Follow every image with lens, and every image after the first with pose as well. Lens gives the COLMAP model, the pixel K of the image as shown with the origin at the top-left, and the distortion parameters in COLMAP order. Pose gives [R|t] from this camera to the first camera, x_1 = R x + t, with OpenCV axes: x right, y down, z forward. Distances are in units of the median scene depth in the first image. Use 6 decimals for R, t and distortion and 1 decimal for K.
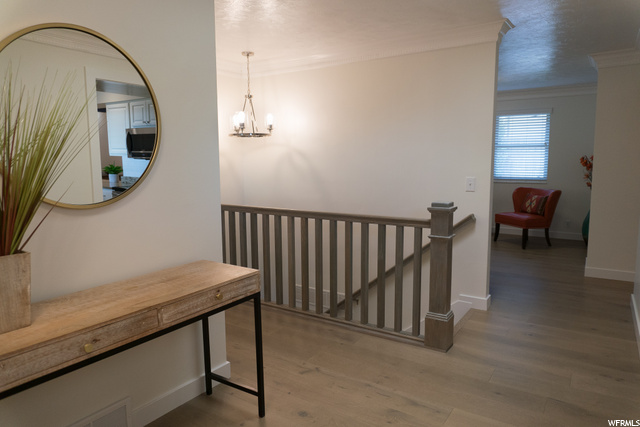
lens RADIAL K [[441.4, 0, 317.2], [0, 441.4, 215.8], [0, 0, 1]] dist [-0.008690, -0.007432]
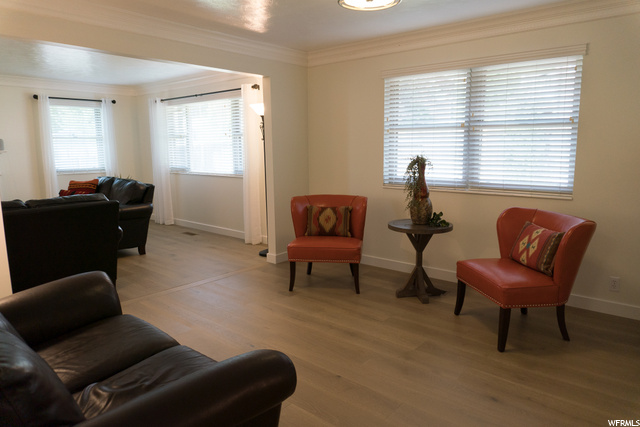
lens RADIAL K [[441.4, 0, 323.1], [0, 441.4, 213.6], [0, 0, 1]] dist [-0.008690, -0.007432]
pose [[0.993078, 0.017168, -0.116193, 0.320427], [-0.013925, 0.999492, 0.028657, -0.072457], [0.116626, -0.026841, 0.992813, 0.506926]]
